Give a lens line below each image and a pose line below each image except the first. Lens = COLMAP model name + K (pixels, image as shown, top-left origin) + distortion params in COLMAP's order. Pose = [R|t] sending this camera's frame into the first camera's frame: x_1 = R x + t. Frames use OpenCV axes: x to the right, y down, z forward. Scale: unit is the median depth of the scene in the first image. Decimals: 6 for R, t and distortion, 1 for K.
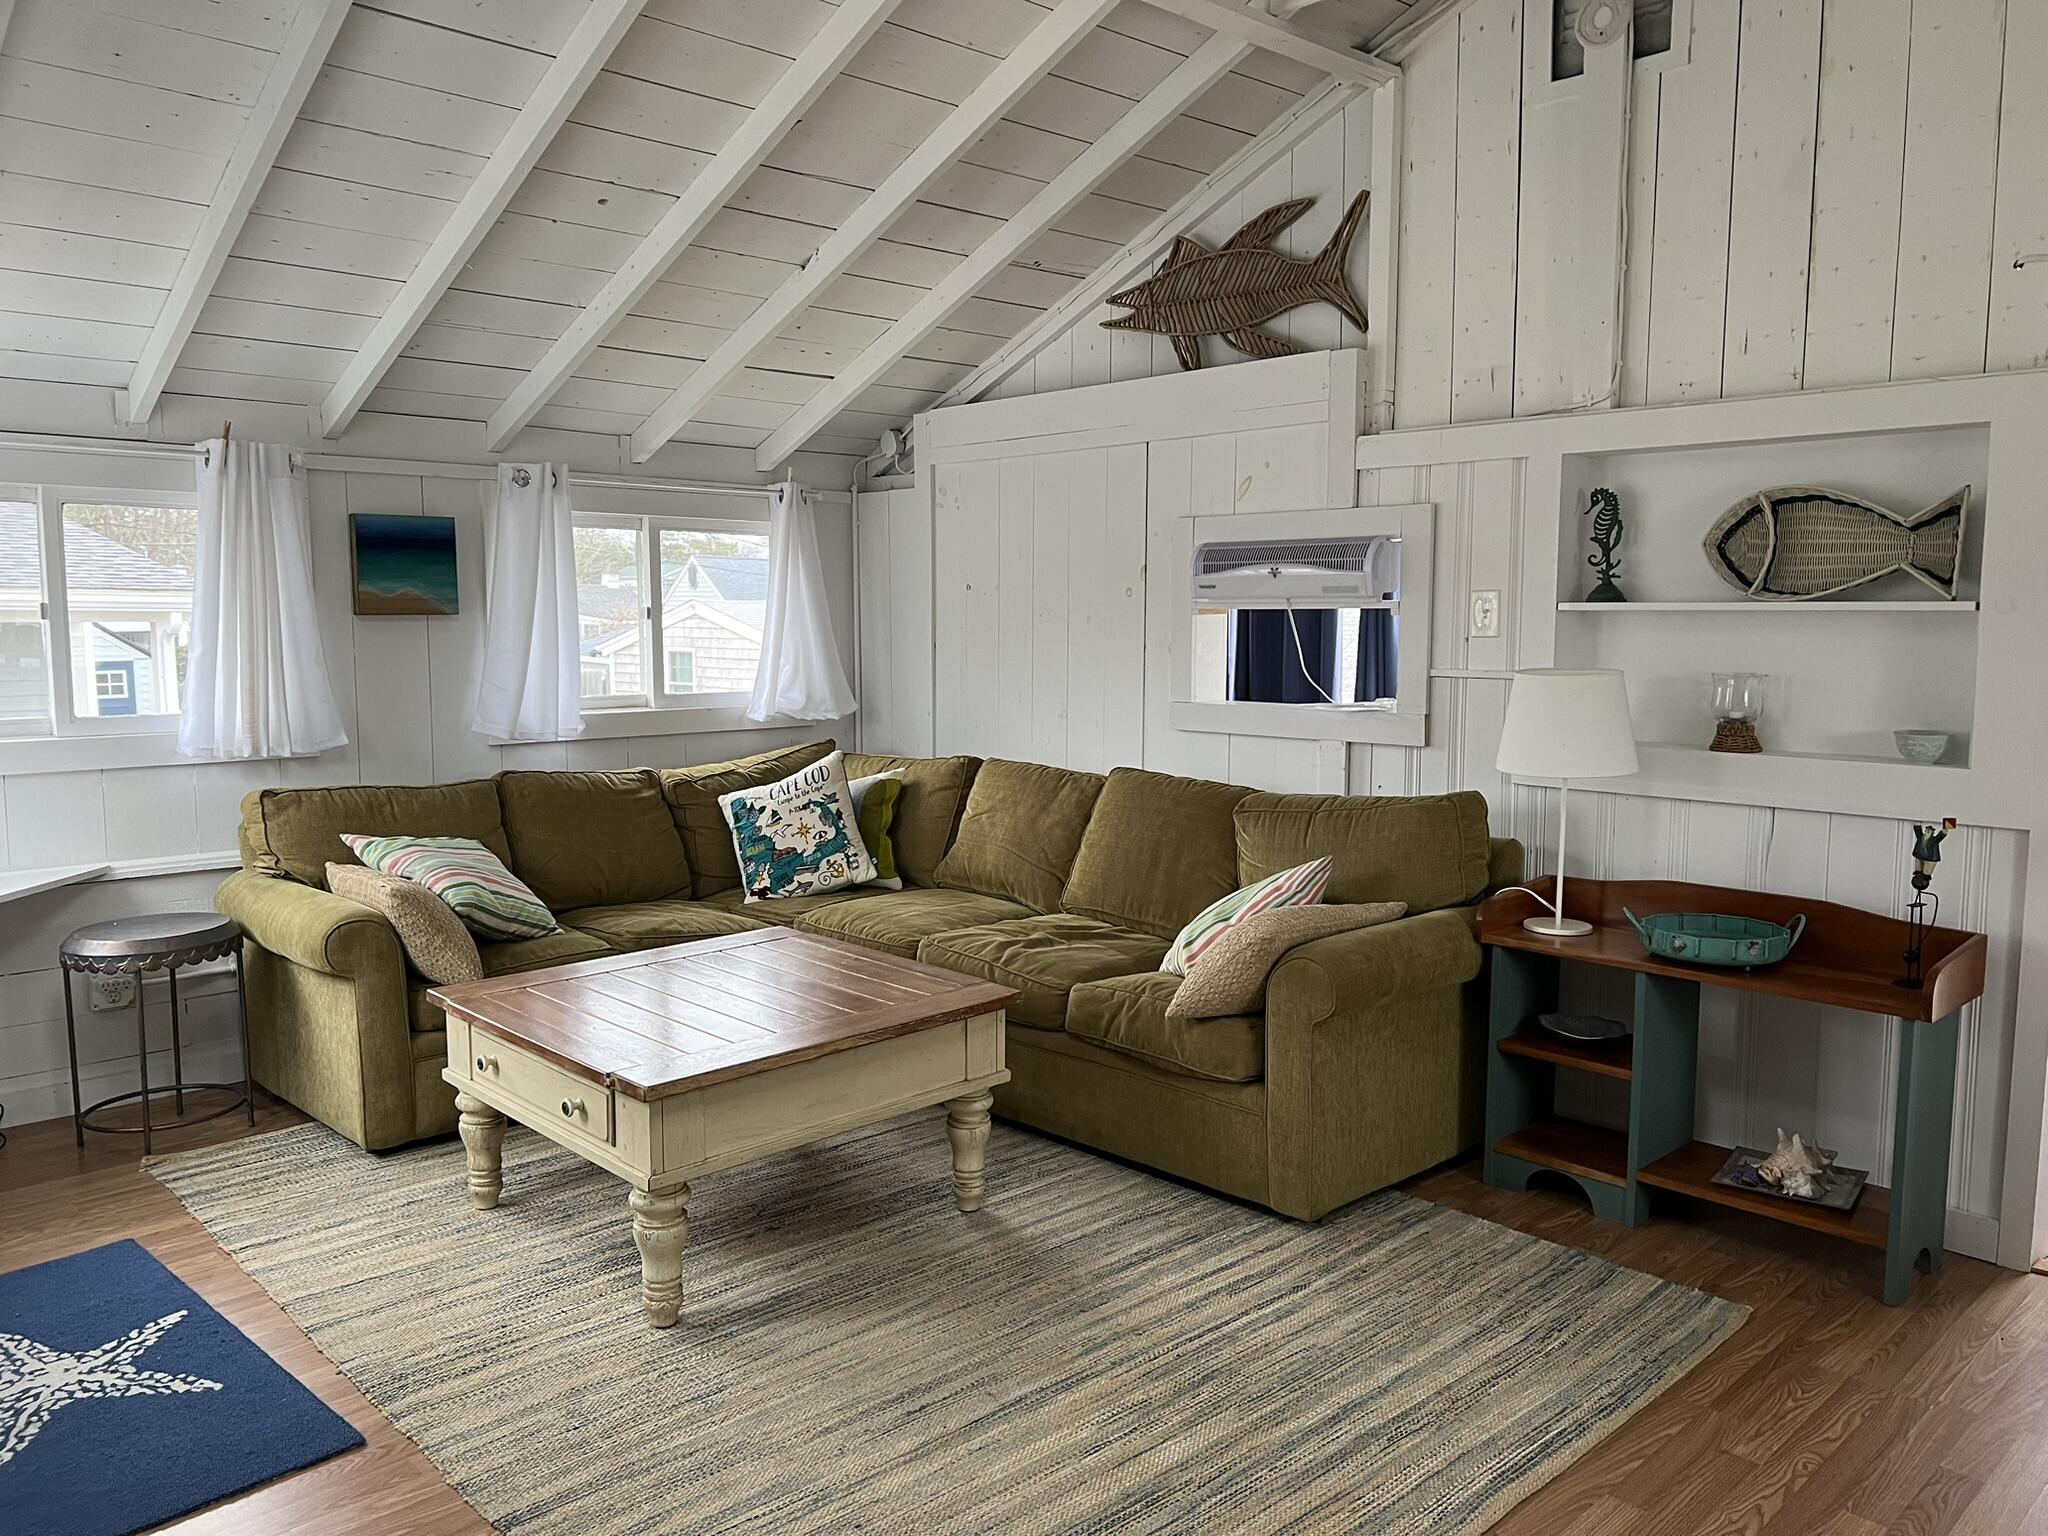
lens RADIAL K [[1495.9, 0, 1024.0], [0, 1495.9, 768.0], [0, 0, 1]] dist [0.050761, -0.002650]
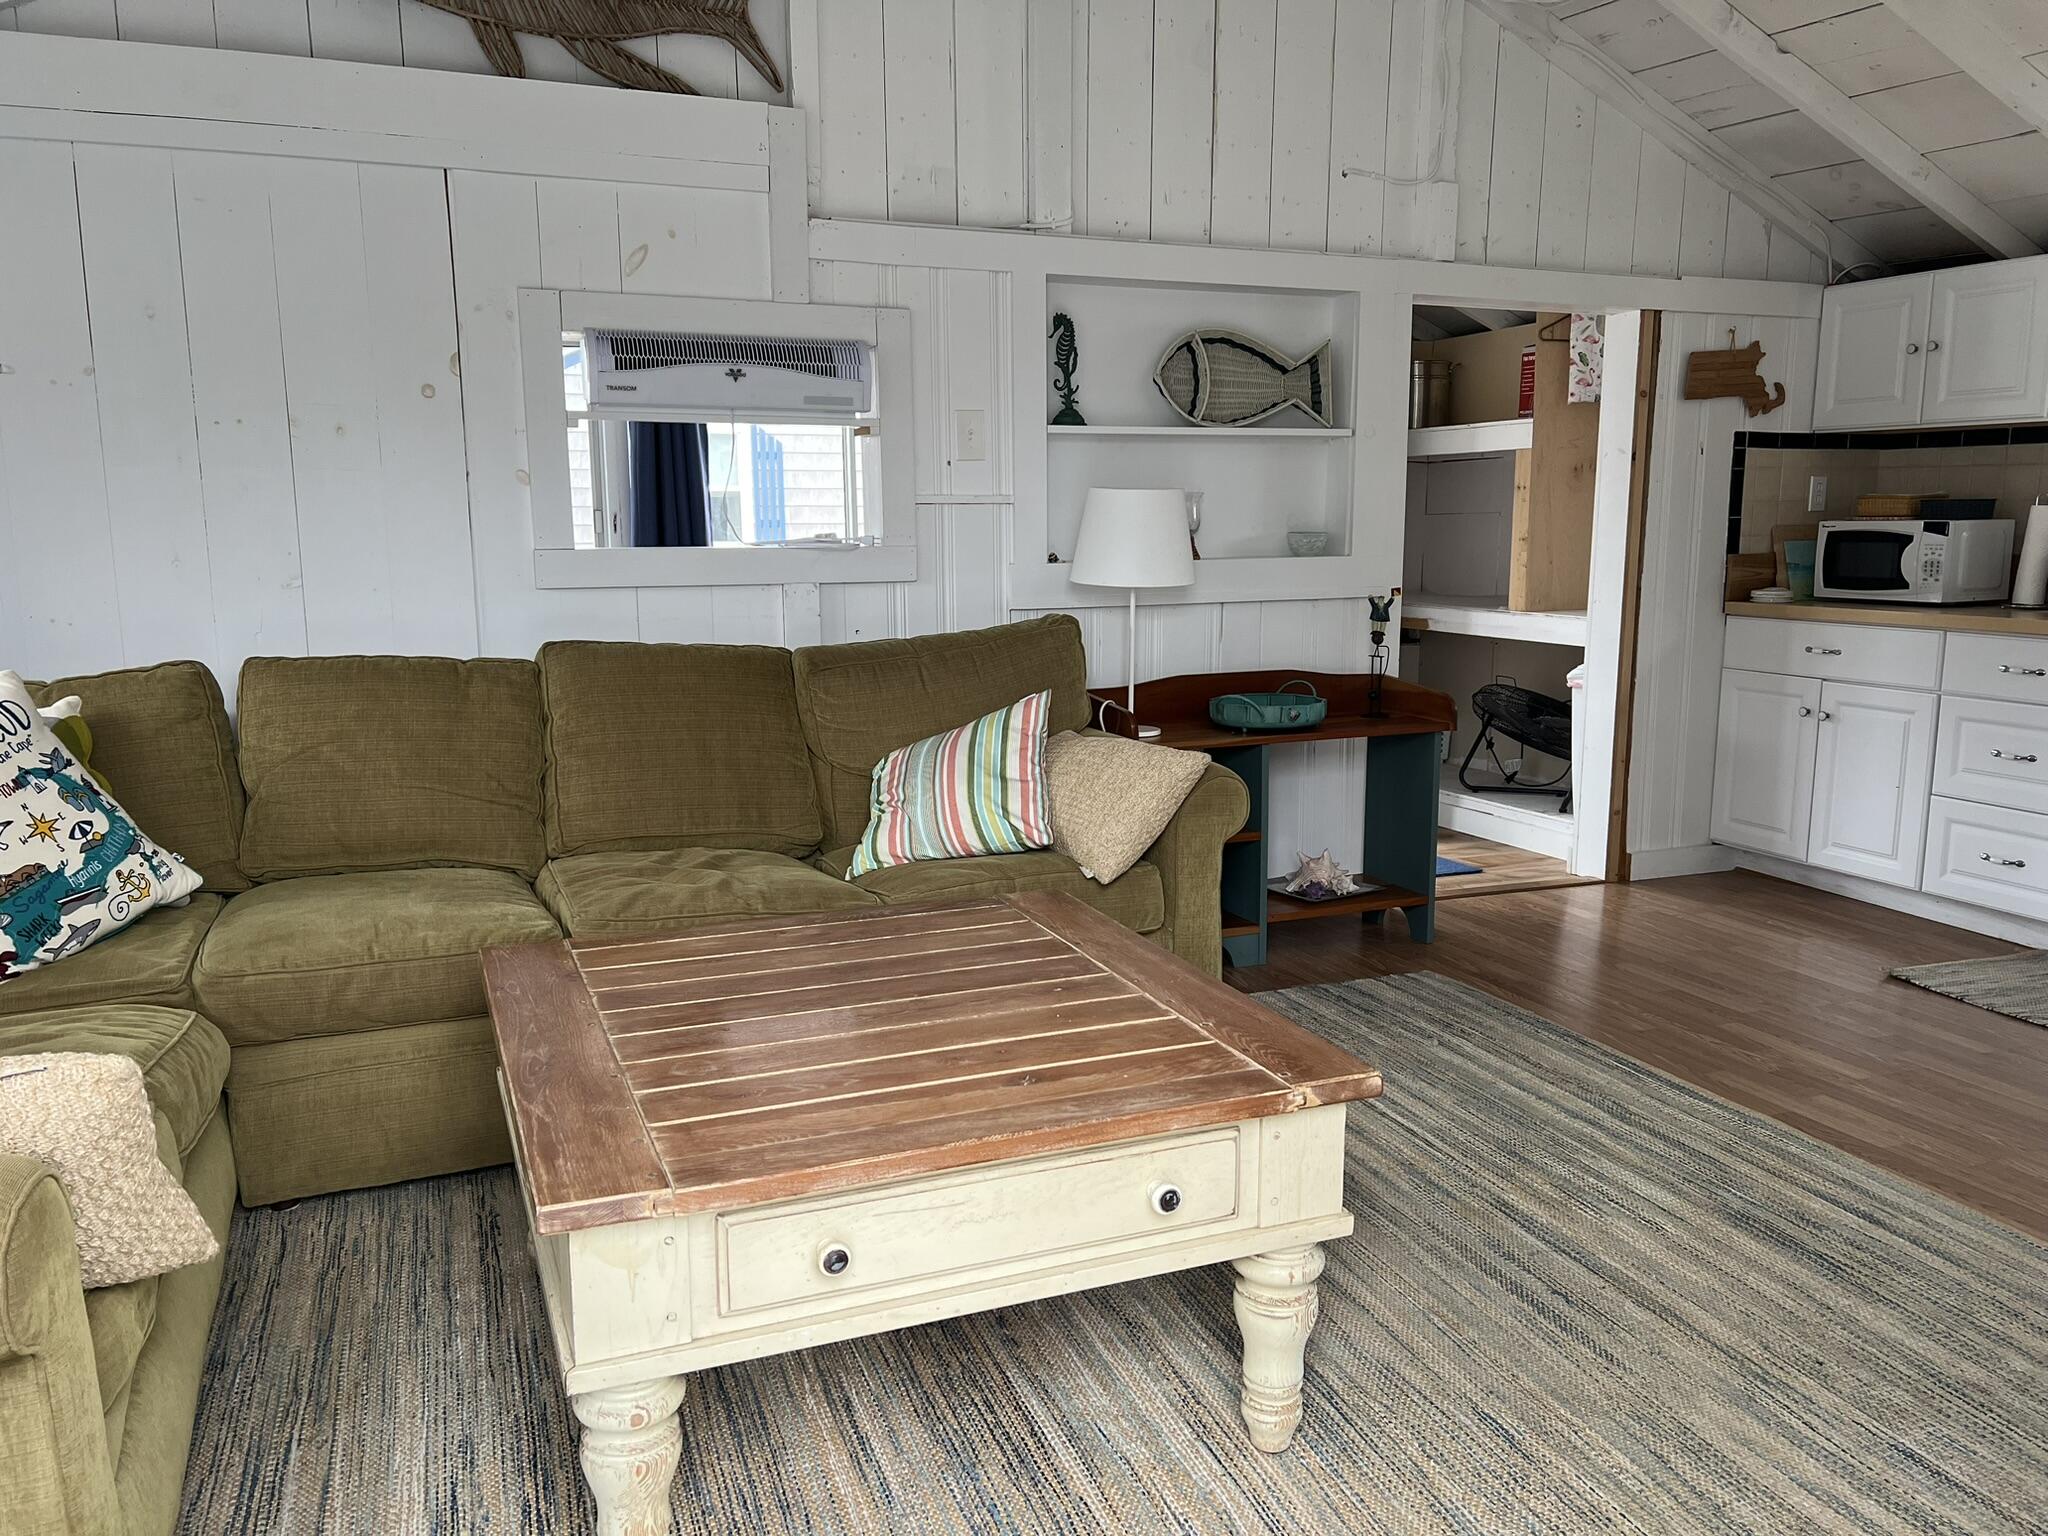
lens RADIAL K [[1546.6, 0, 1024.0], [0, 1546.6, 768.0], [0, 0, 1]] dist [0.117081, -0.169288]
pose [[0.363895, -0.156271, 0.918238, -0.634814], [0.101503, 0.986608, 0.127681, -0.015642], [-0.925893, 0.046741, 0.374883, 0.609774]]
